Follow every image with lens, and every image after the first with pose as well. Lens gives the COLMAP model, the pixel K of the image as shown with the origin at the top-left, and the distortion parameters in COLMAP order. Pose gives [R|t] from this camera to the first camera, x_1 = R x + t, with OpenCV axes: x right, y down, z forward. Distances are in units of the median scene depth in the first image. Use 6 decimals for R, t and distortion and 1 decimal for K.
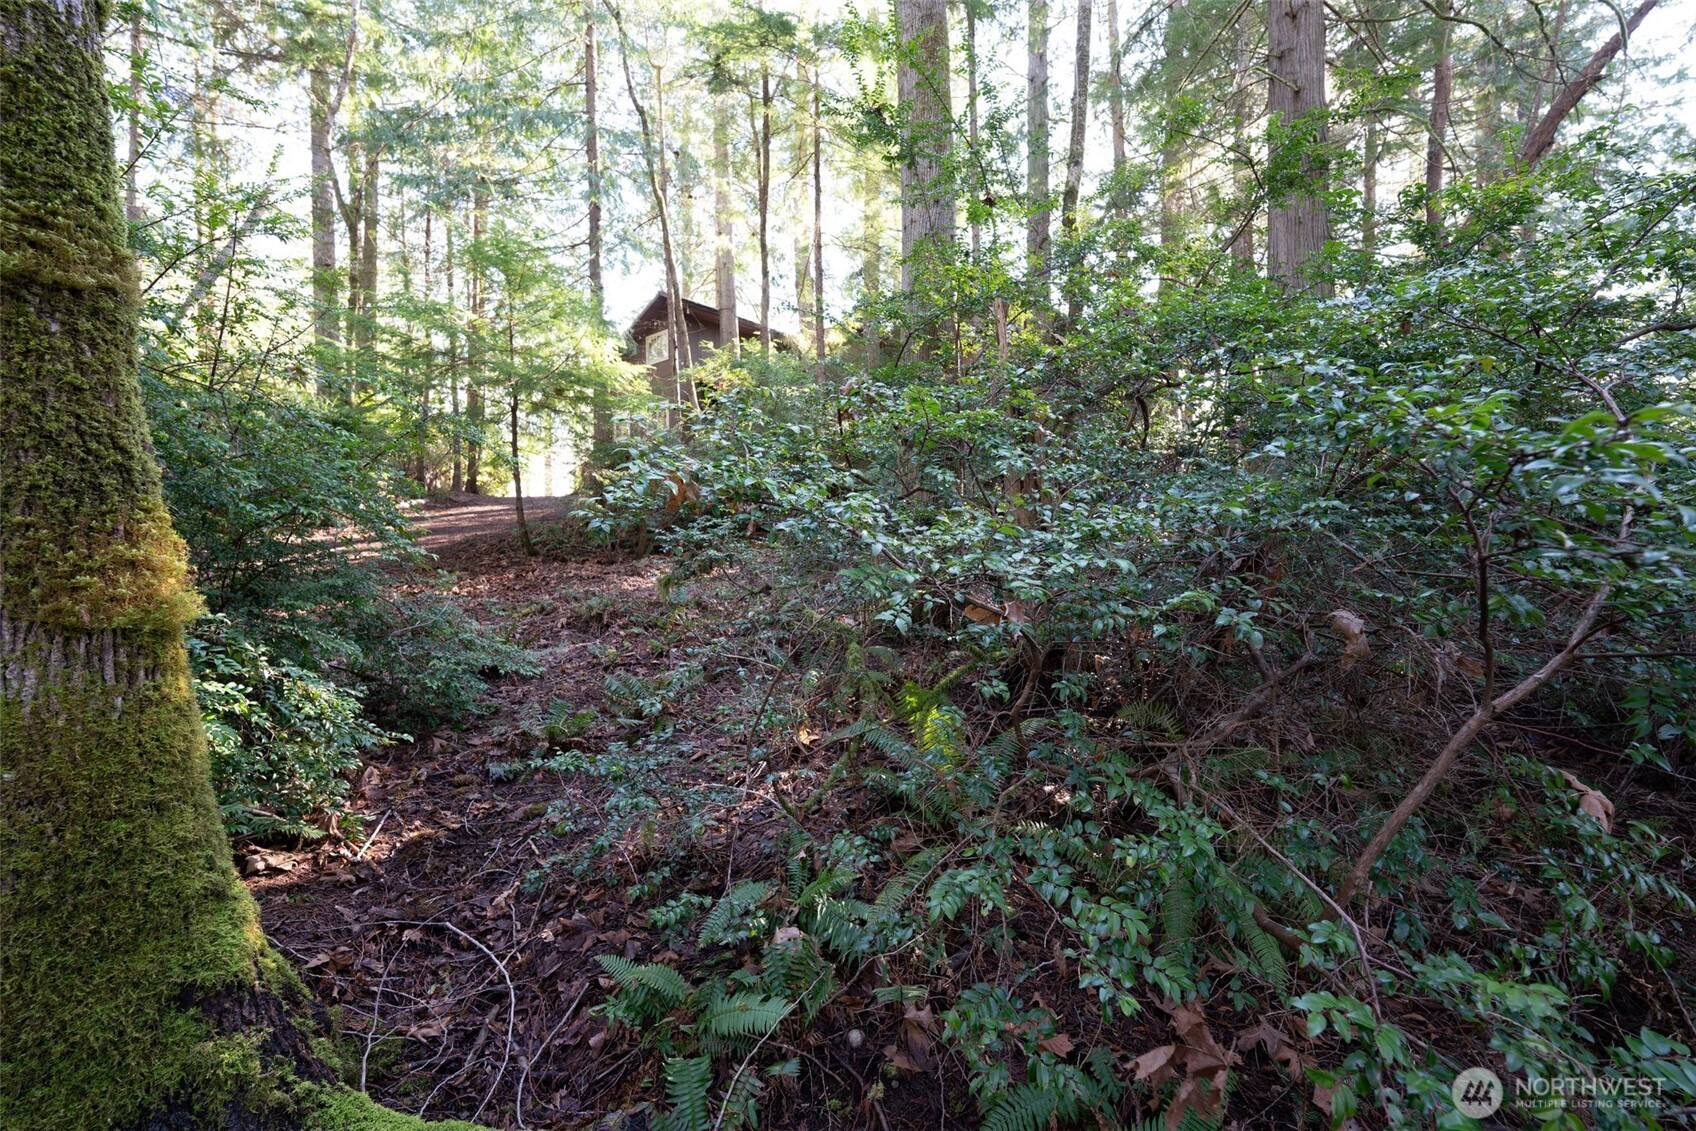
lens RADIAL K [[689.4, 0, 846.2], [0, 689.4, 566.7], [0, 0, 1]] dist [-0.004531, -0.000293]
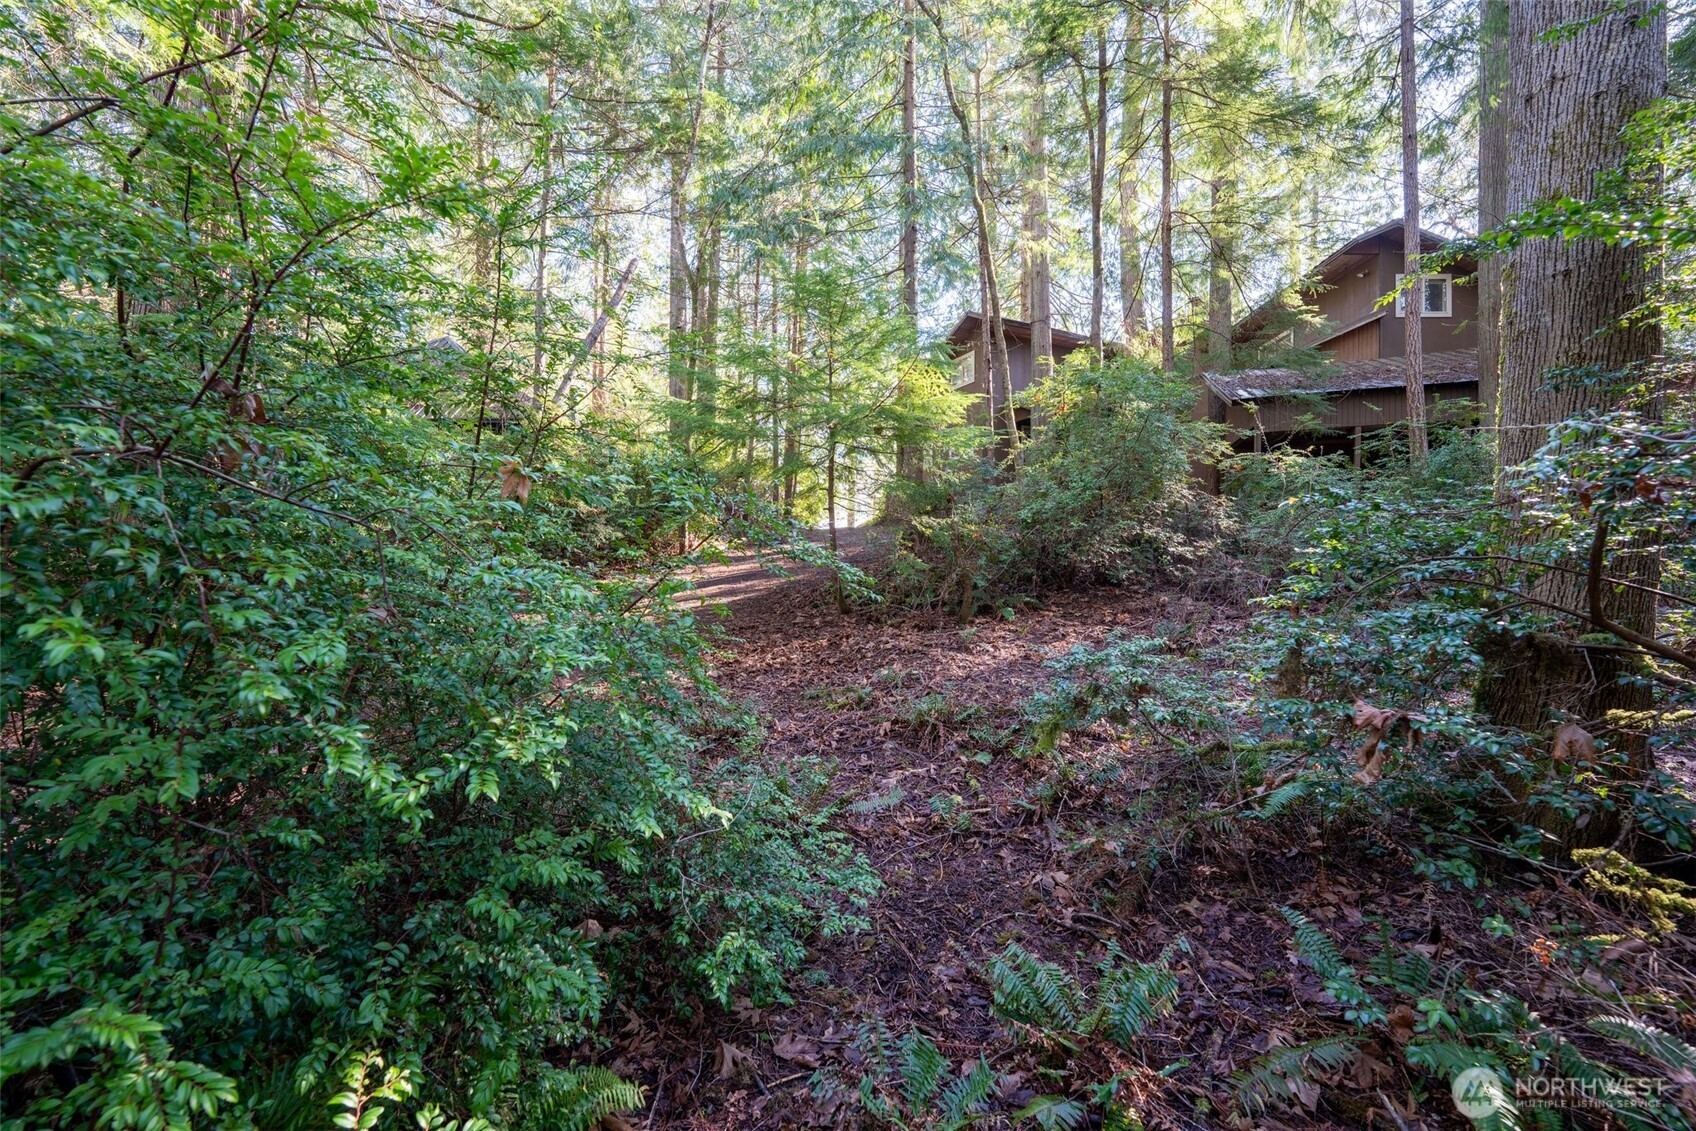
lens RADIAL K [[689.4, 0, 847.3], [0, 689.4, 565.6], [0, 0, 1]] dist [-0.004531, -0.000293]
pose [[0.917326, 0.012626, -0.397936, -0.065418], [-0.023692, 0.999457, -0.022902, -0.040129], [0.397430, 0.030436, 0.917127, 0.117879]]
